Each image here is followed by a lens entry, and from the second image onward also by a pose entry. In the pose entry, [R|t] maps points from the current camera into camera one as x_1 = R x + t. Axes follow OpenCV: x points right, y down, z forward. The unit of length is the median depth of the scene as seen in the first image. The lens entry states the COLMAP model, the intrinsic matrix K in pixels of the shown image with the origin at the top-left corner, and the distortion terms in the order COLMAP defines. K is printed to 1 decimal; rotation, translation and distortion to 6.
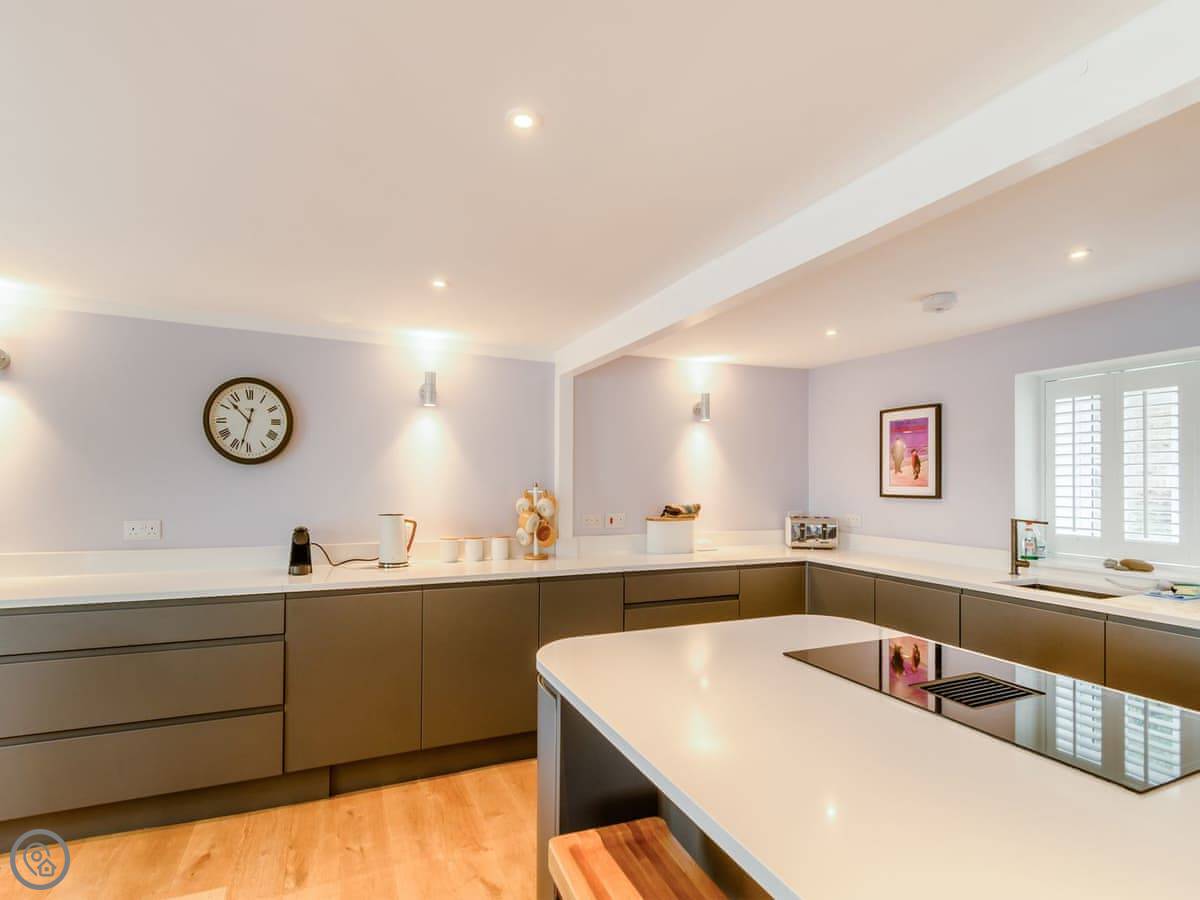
lens RADIAL K [[597.5, 0, 605.8], [0, 597.5, 474.7], [0, 0, 1]] dist [-0.002992, -0.000221]
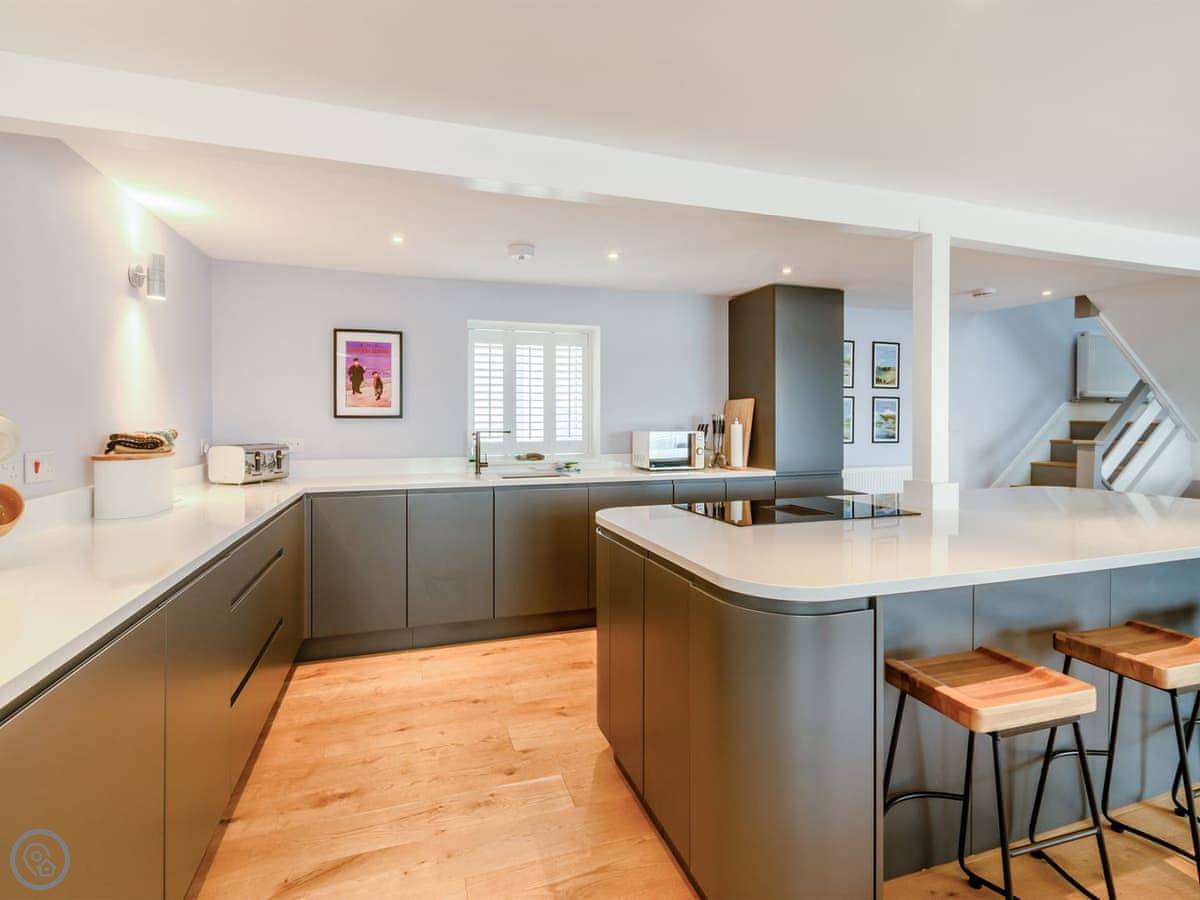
lens RADIAL K [[549.5, 0, 564.1], [0, 549.5, 433.5], [0, 0, 1]] dist [0.003627, -0.001626]
pose [[0.120049, -0.026825, 0.992405, -0.418794], [-0.007146, 0.999586, 0.027884, 0.038356], [-0.992742, -0.010439, 0.119808, 0.577464]]
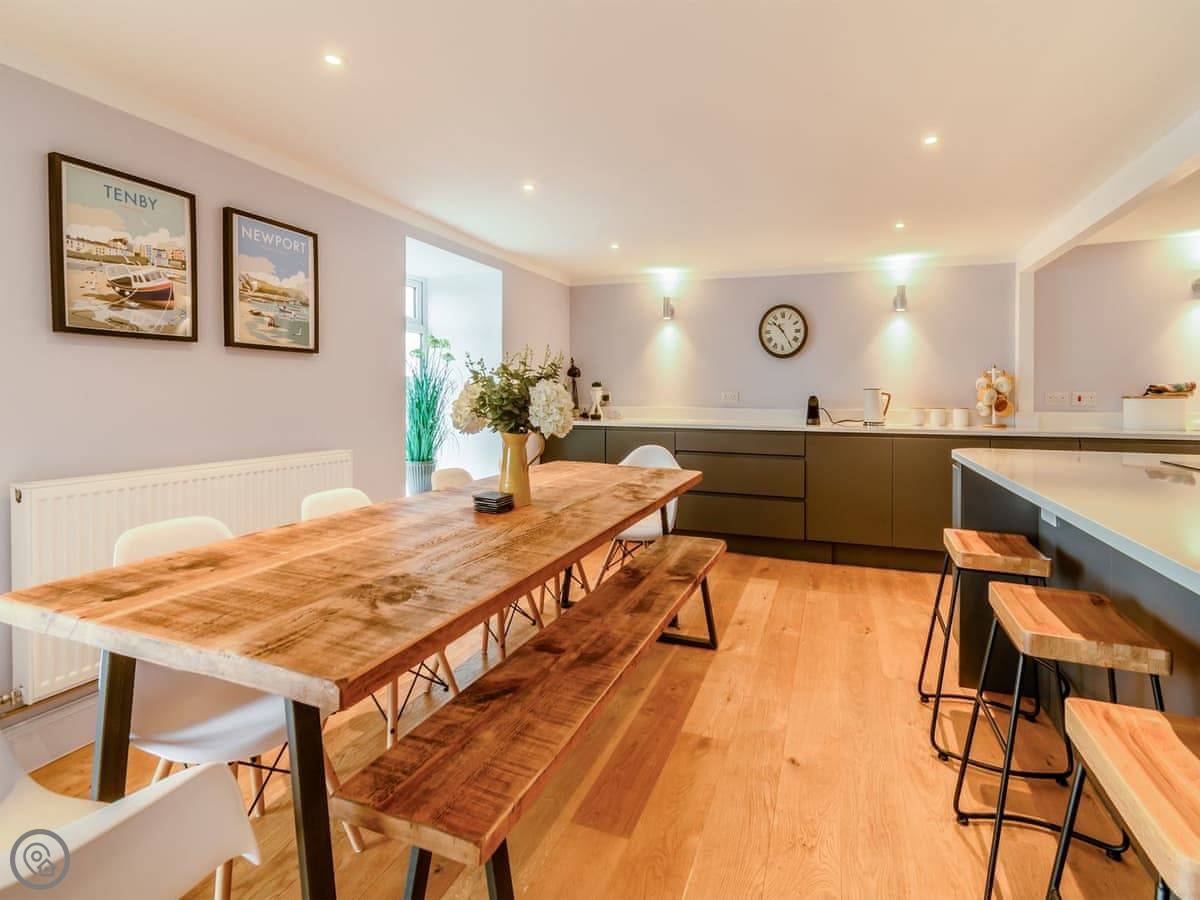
lens RADIAL K [[549.5, 0, 640.8], [0, 549.5, 395.7], [0, 0, 1]] dist [0.003627, -0.001626]
pose [[0.720869, -0.001855, -0.693068, 0.140933], [0.009704, 0.999925, 0.007417, 0.061598], [0.693003, -0.012072, 0.720834, -0.305634]]
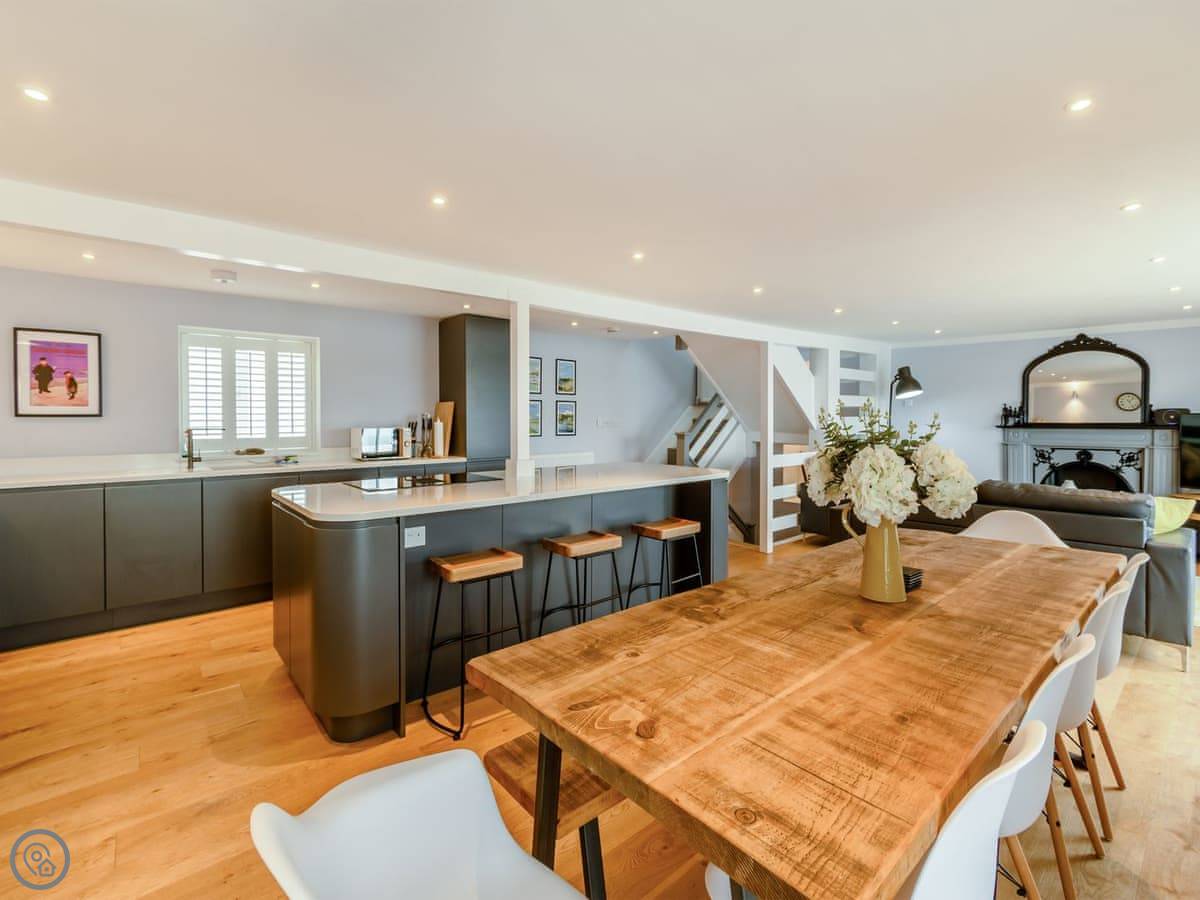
lens RADIAL K [[549.5, 0, 583.7], [0, 549.5, 430.5], [0, 0, 1]] dist [0.003627, -0.001626]
pose [[-0.277798, -0.027878, 0.960235, -0.720501], [-0.010080, 0.999608, 0.026105, 0.029743], [-0.960587, -0.002427, -0.277970, 0.400409]]
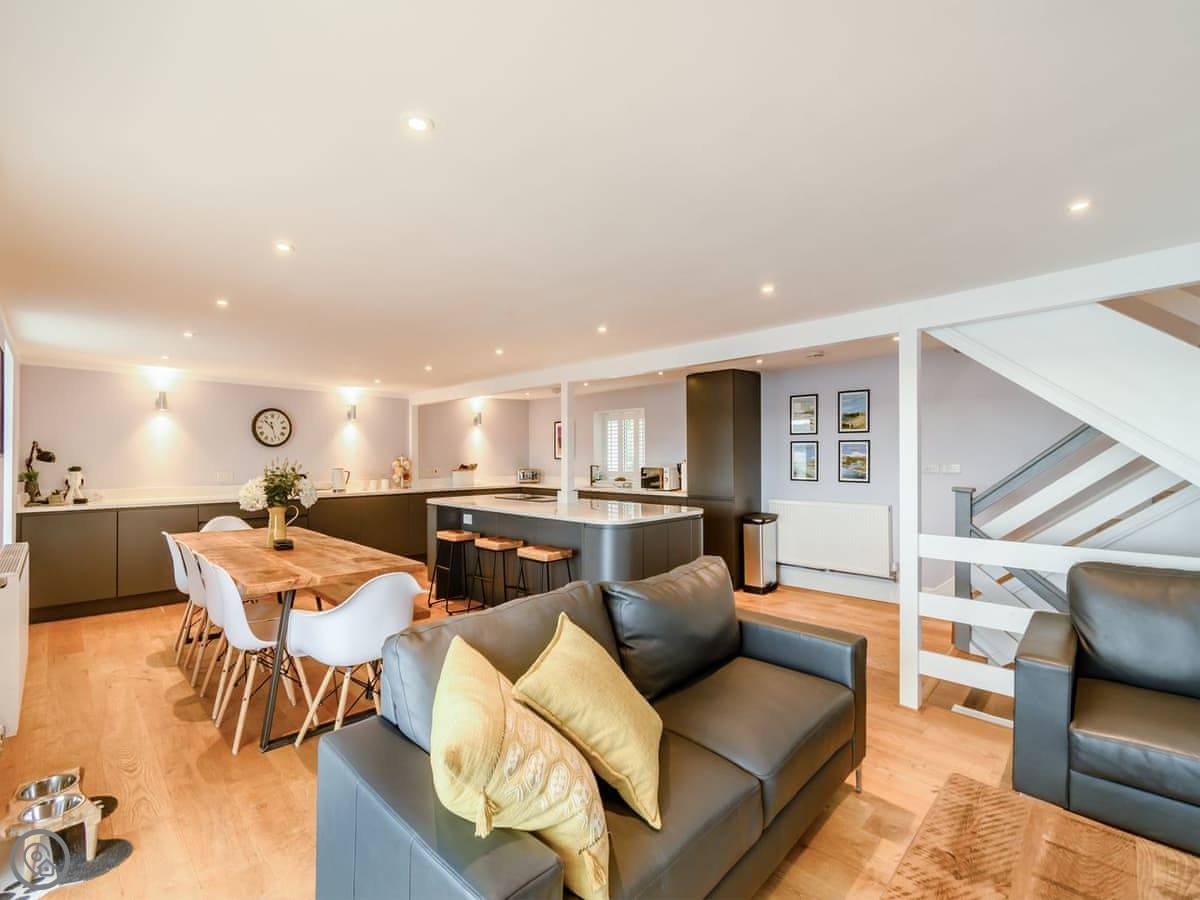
lens RADIAL K [[549.5, 0, 592.4], [0, 549.5, 449.5], [0, 0, 1]] dist [0.003627, -0.001626]
pose [[0.940864, -0.006312, 0.338726, -0.143553], [0.006946, 0.999976, -0.000659, 0.001481], [-0.338714, 0.002973, 0.940885, -1.177724]]
